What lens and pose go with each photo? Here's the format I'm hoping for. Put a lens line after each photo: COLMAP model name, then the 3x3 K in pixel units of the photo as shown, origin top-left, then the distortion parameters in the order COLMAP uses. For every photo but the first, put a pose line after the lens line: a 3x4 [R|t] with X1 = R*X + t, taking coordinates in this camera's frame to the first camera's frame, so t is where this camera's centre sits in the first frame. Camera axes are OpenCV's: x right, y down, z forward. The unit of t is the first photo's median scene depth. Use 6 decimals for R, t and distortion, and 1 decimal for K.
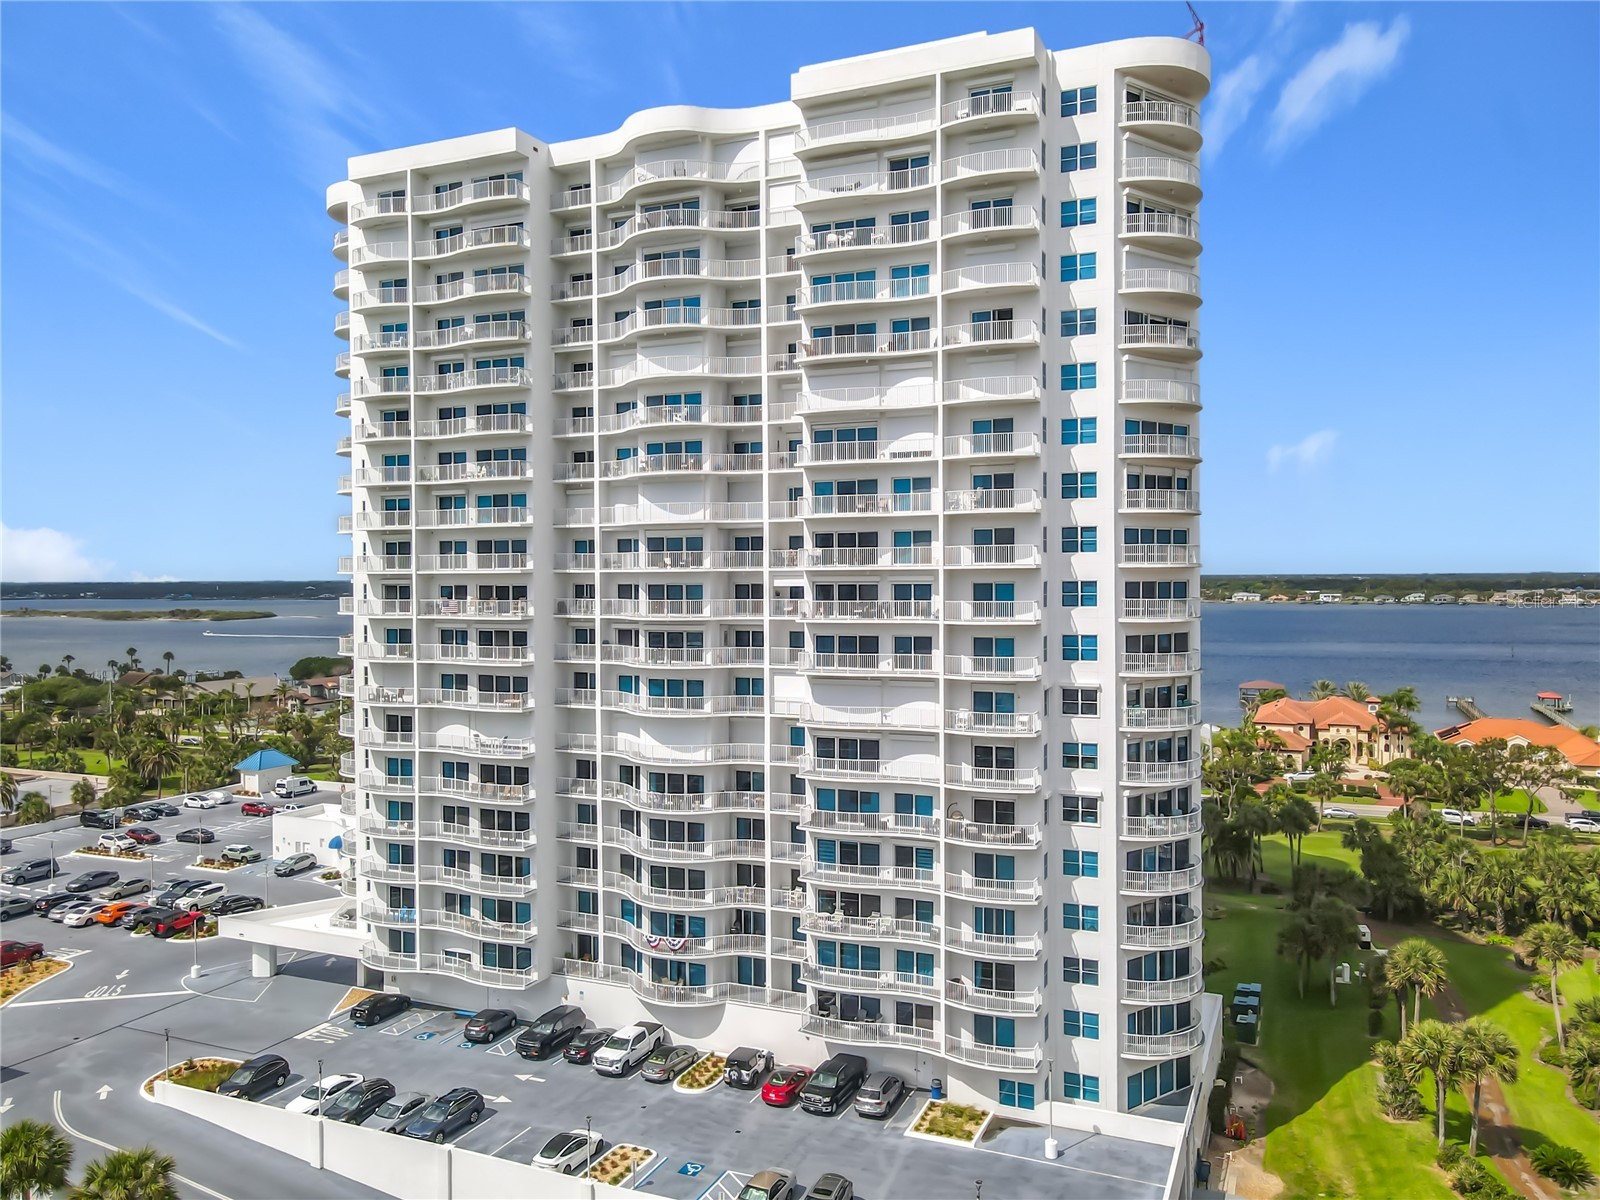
lens RADIAL K [[1195.6, 0, 808.3], [0, 1195.6, 576.4], [0, 0, 1]] dist [0.006766, 0.003533]
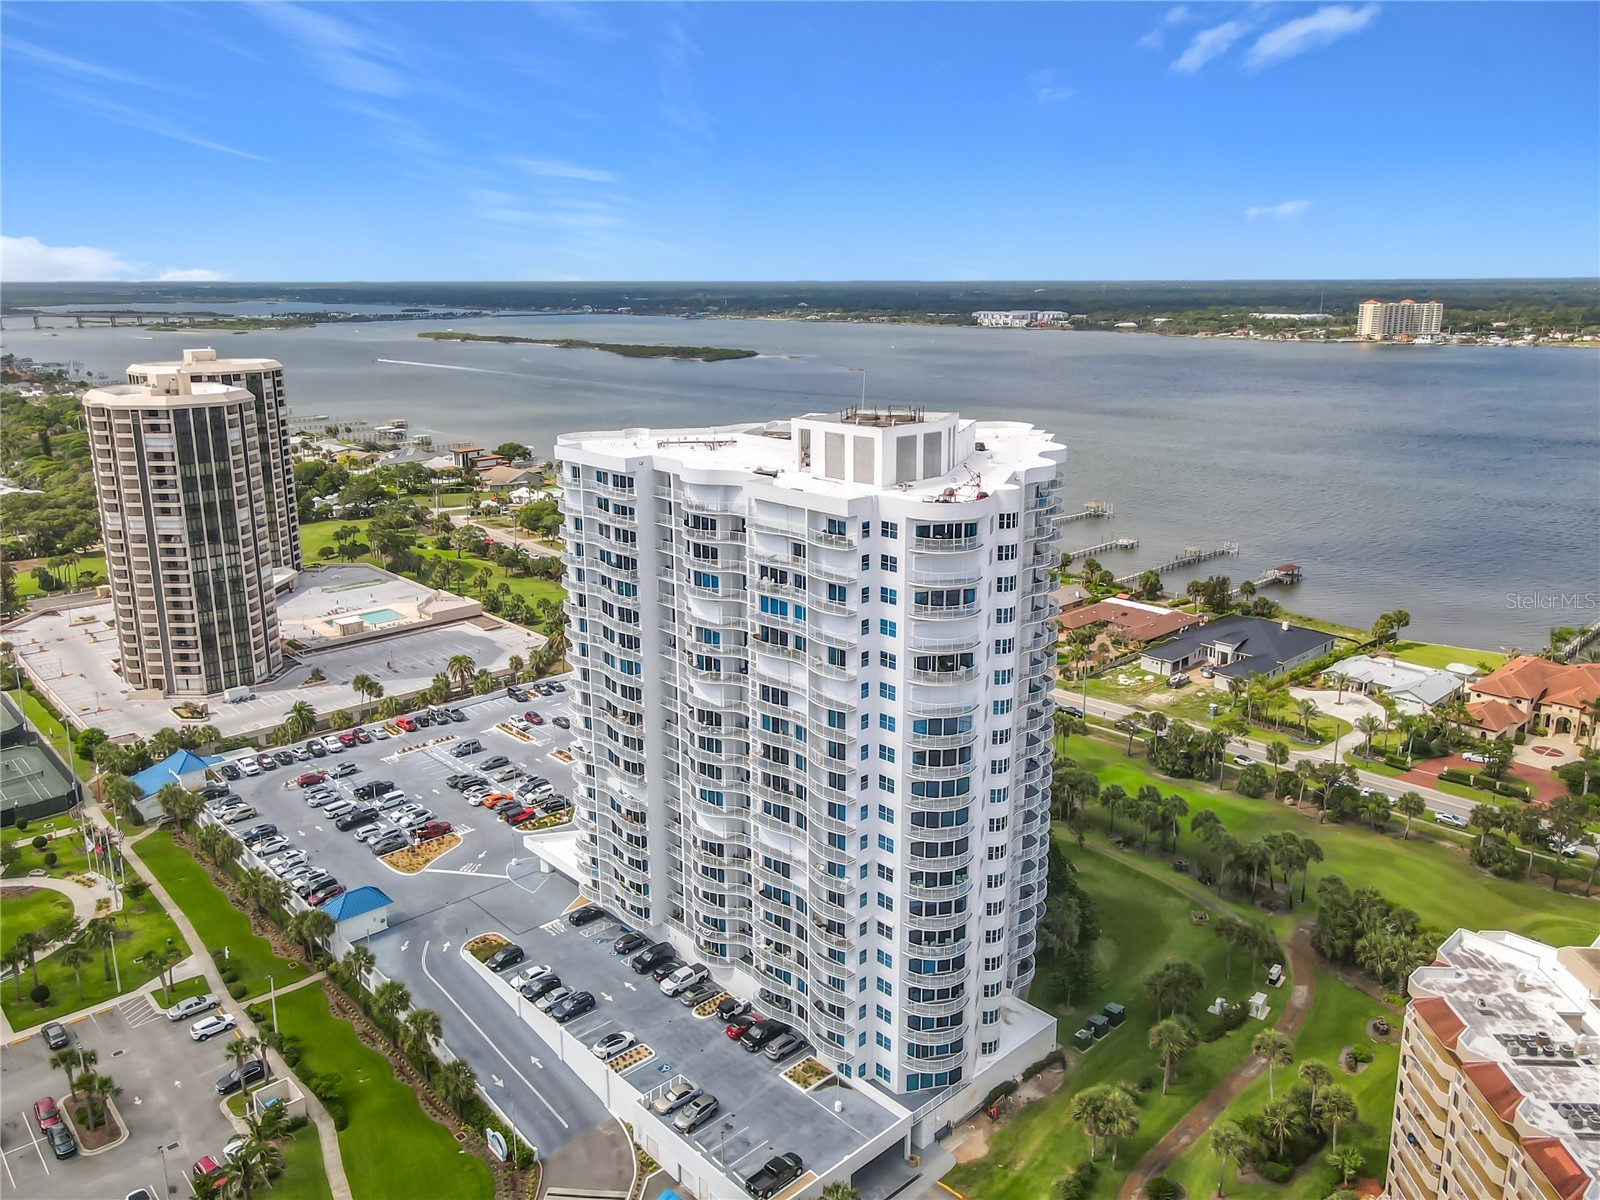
lens RADIAL K [[1194.1, 0, 774.0], [0, 1194.1, 565.2], [0, 0, 1]] dist [-0.000998, 0.010929]
pose [[0.913111, 0.091453, -0.397323, 0.634153], [0.000336, 0.974349, 0.225040, -0.623735], [0.407712, -0.205620, 0.889658, -0.422802]]
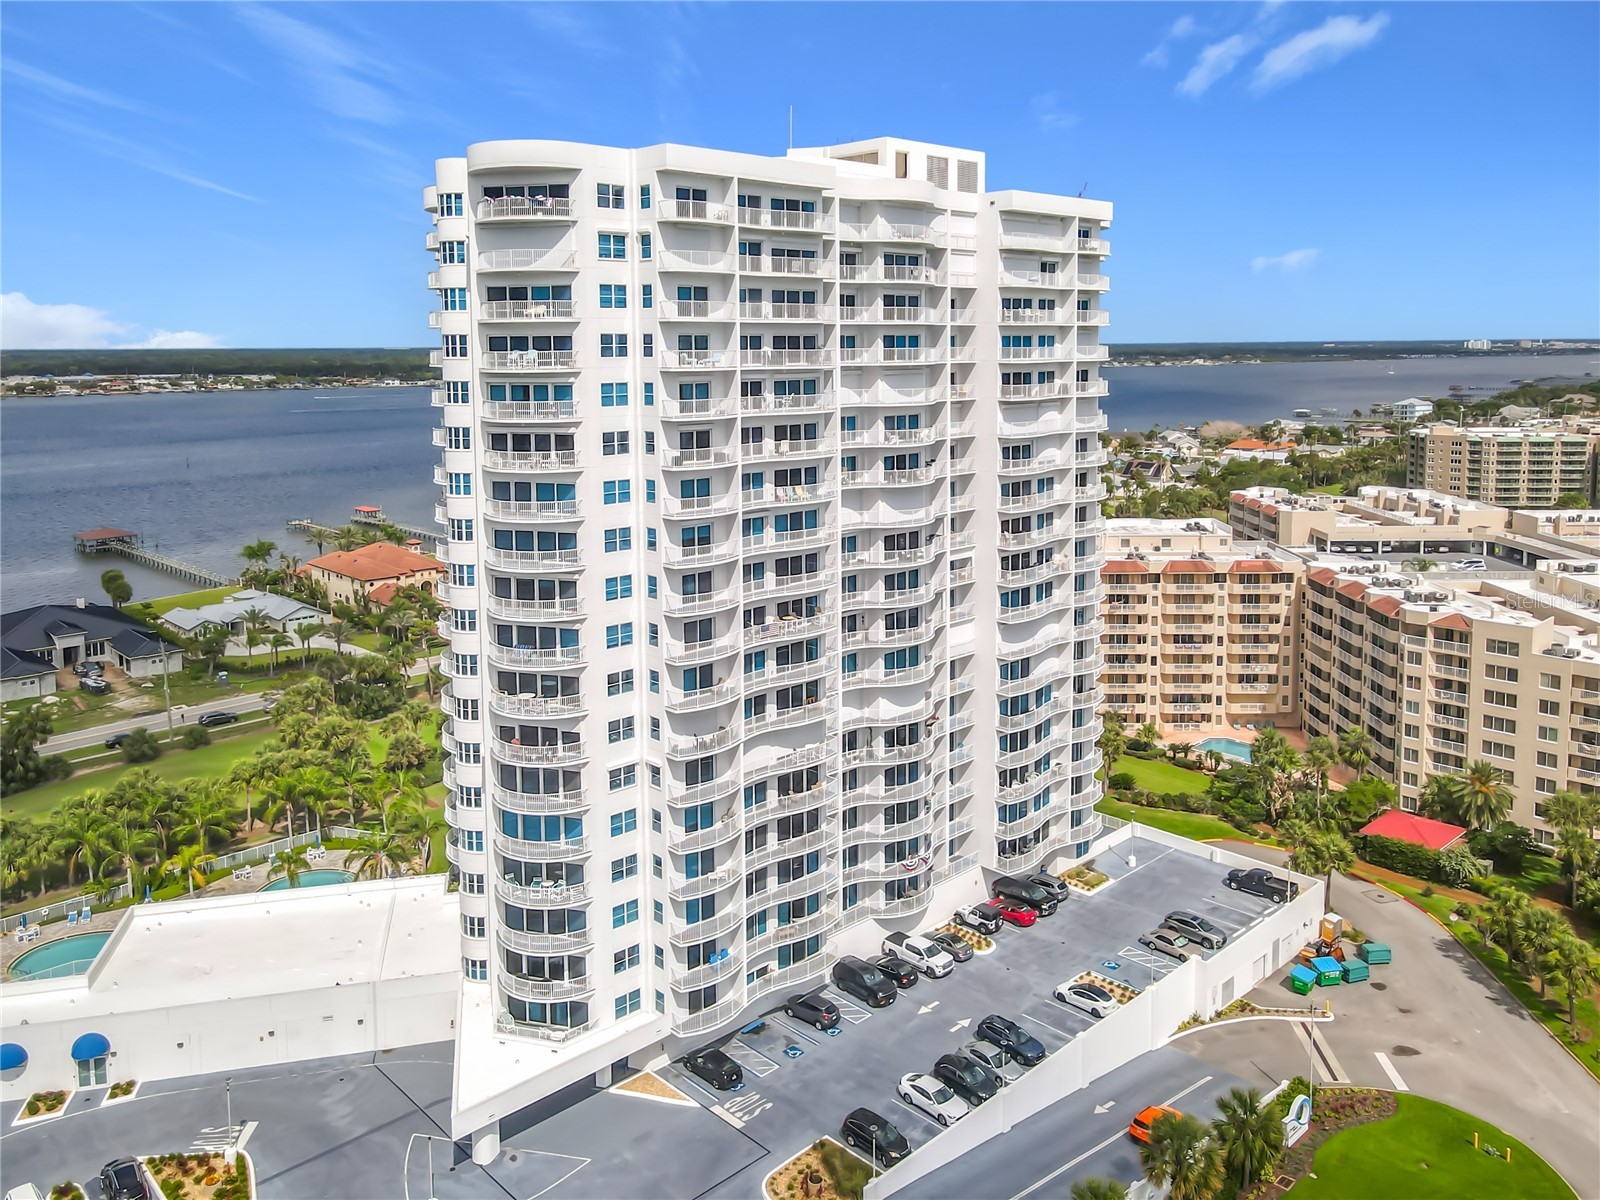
lens RADIAL K [[1263.0, 0, 806.9], [0, 1263.0, 459.7], [0, 0, 1]] dist [0.017967, 0.004251]
pose [[0.370512, -0.081979, 0.925203, -1.328234], [0.009910, 0.996390, 0.084318, -0.217138], [-0.928775, -0.022072, 0.369987, 0.635906]]
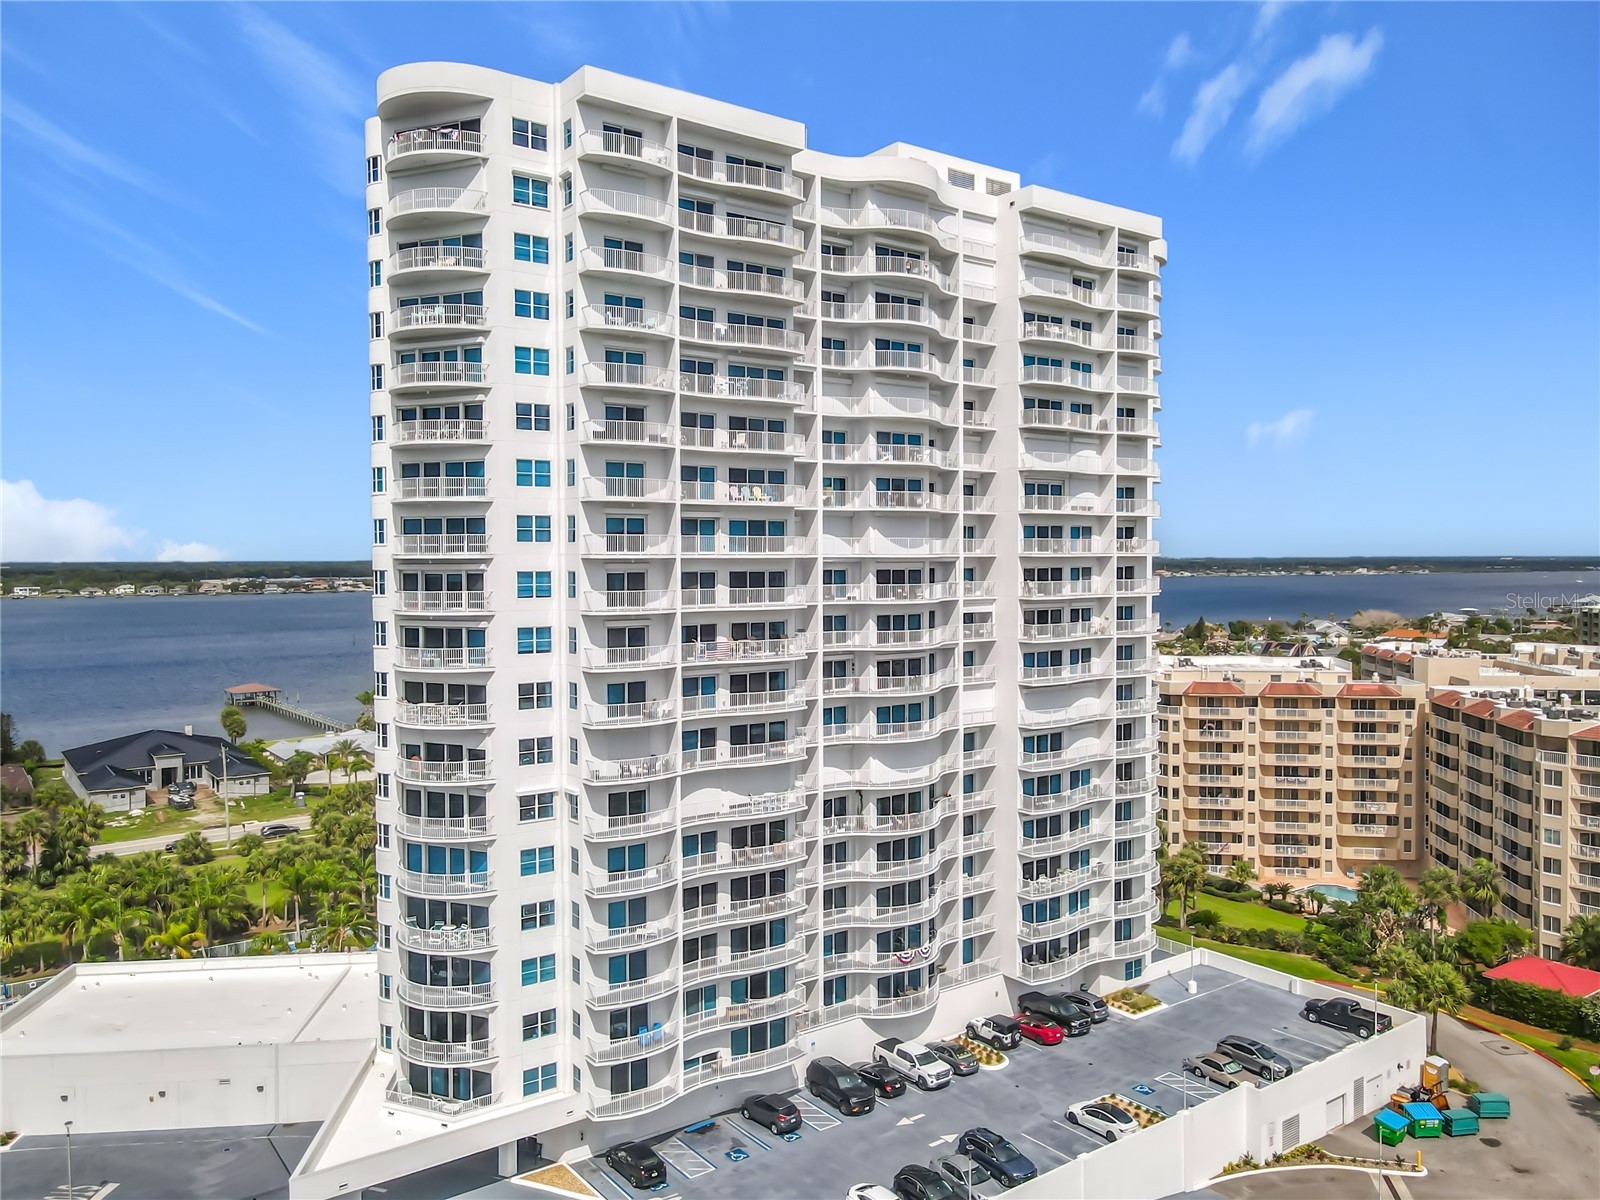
lens RADIAL K [[1237.7, 0, 803.5], [0, 1237.7, 566.8], [0, 0, 1]] dist [0.022358, -0.003489]
pose [[0.483127, -0.004500, 0.875539, -1.120643], [0.000275, 0.999988, 0.004987, -0.041573], [-0.875550, -0.002168, 0.483122, 0.560439]]
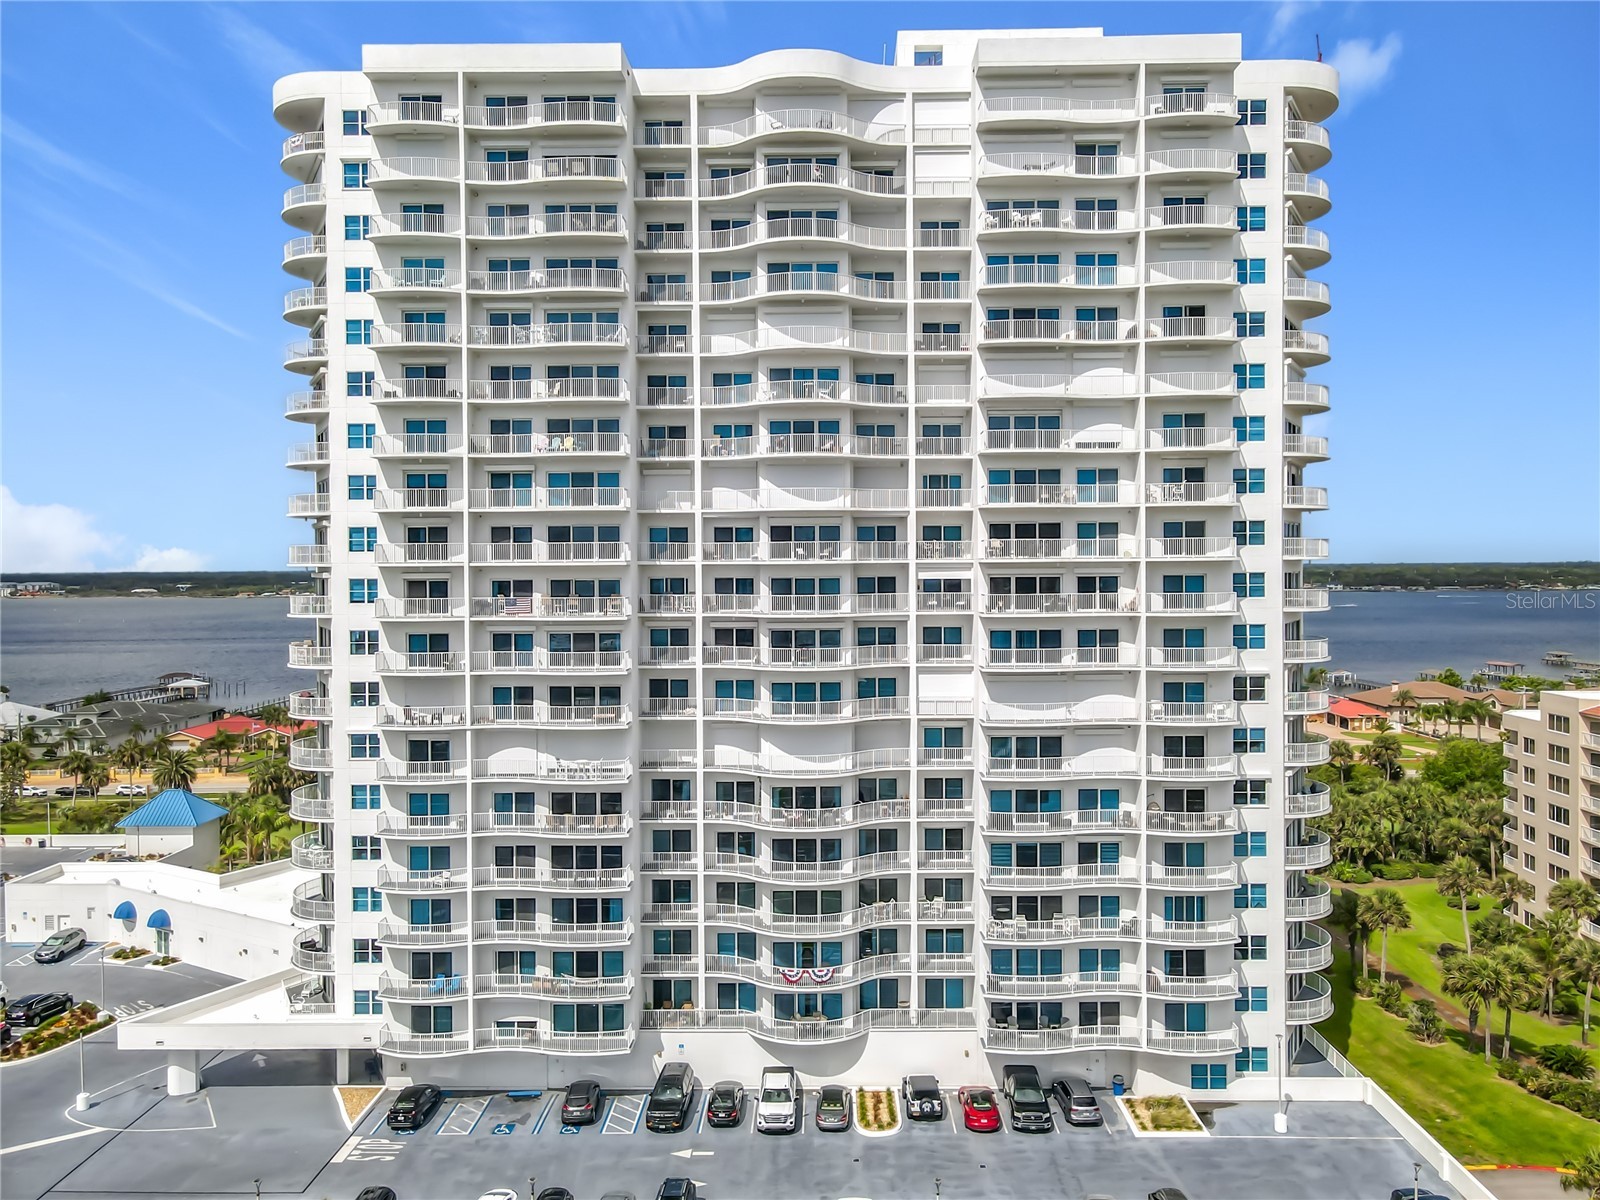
lens RADIAL K [[1208.3, 0, 796.2], [0, 1208.3, 563.1], [0, 0, 1]] dist [0.014372, -0.006785]
pose [[0.919799, -0.001546, 0.392387, -0.486281], [0.001829, 0.999998, -0.000346, -0.004276], [-0.392385, 0.001036, 0.919800, 0.163088]]
